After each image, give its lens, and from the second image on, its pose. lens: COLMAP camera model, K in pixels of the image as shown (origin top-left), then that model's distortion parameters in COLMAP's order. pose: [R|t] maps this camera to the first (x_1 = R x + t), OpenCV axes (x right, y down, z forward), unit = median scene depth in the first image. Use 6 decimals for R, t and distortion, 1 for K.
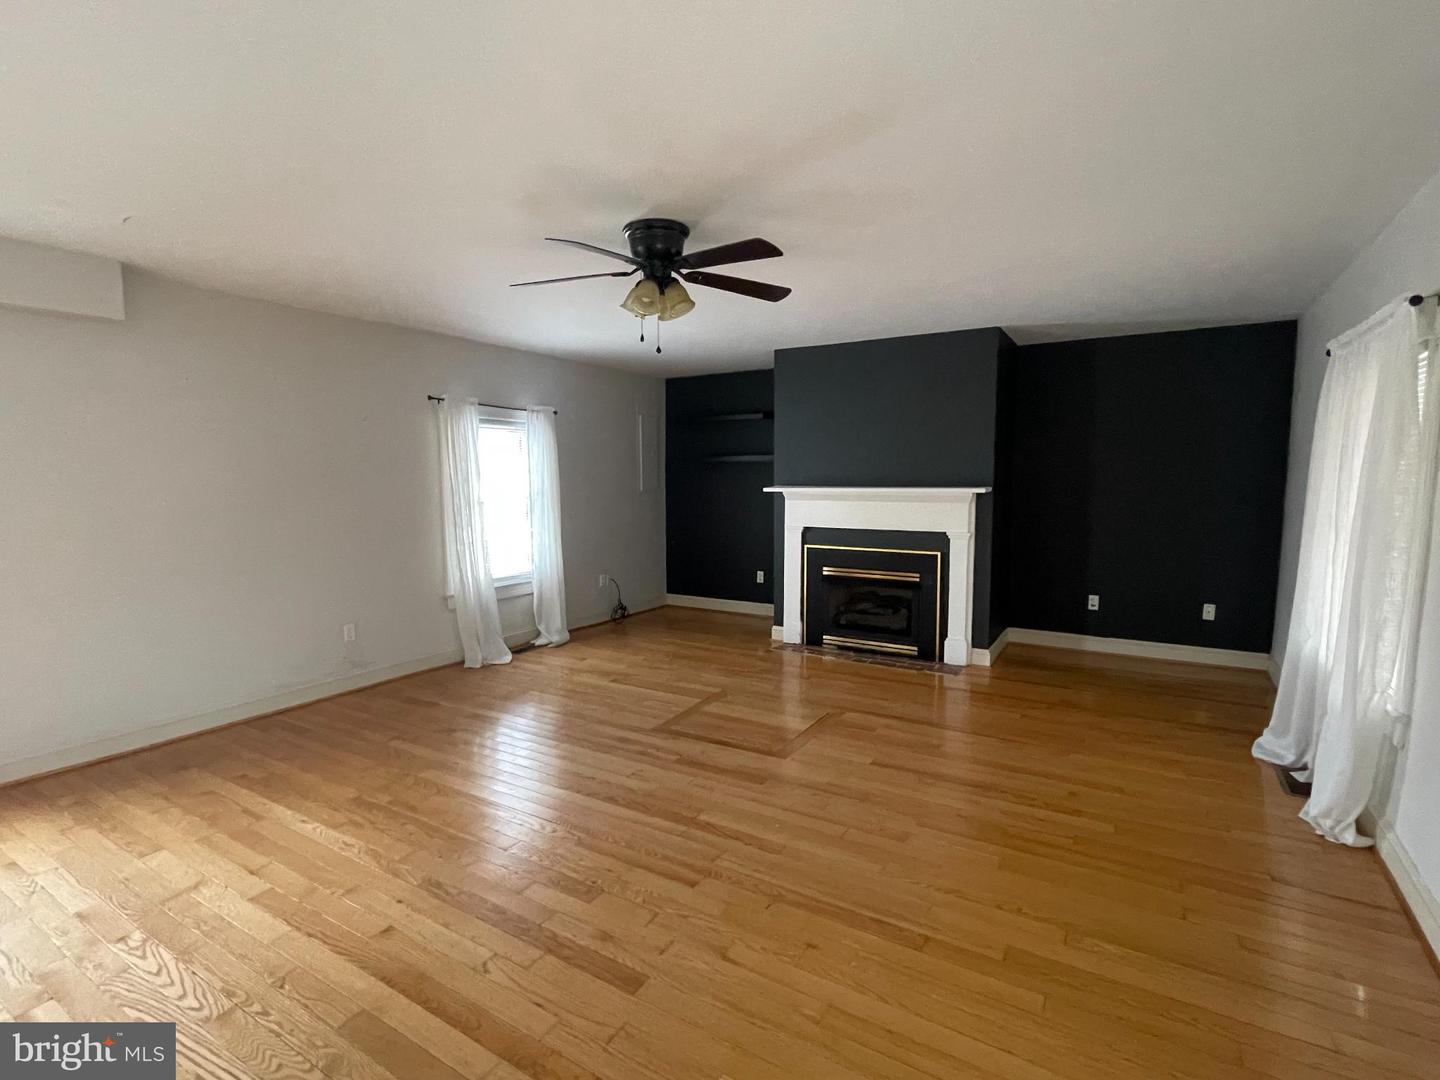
lens RADIAL K [[679.1, 0, 720.0], [0, 679.1, 540.0], [0, 0, 1]] dist [0.028317, -0.000028]
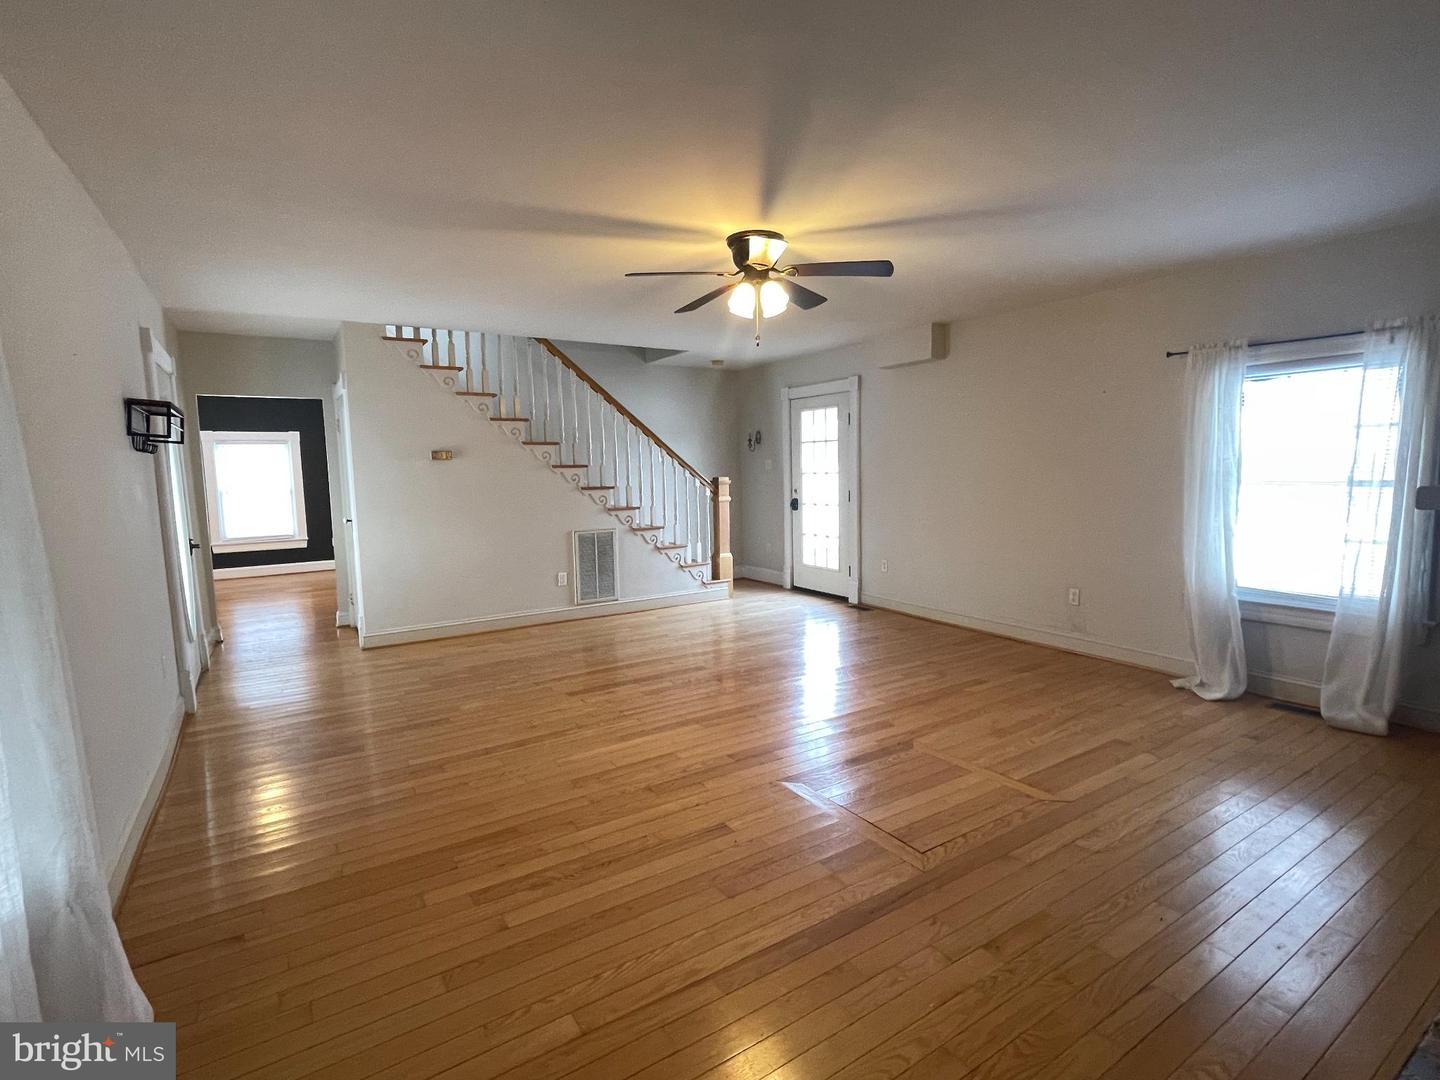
lens RADIAL K [[679.1, 0, 720.0], [0, 679.1, 540.0], [0, 0, 1]] dist [0.028317, -0.000028]
pose [[-0.411738, 0.111540, -0.904450, 0.634898], [-0.071250, 0.985503, 0.153971, -0.076506], [0.908512, 0.127838, -0.397822, 0.901919]]
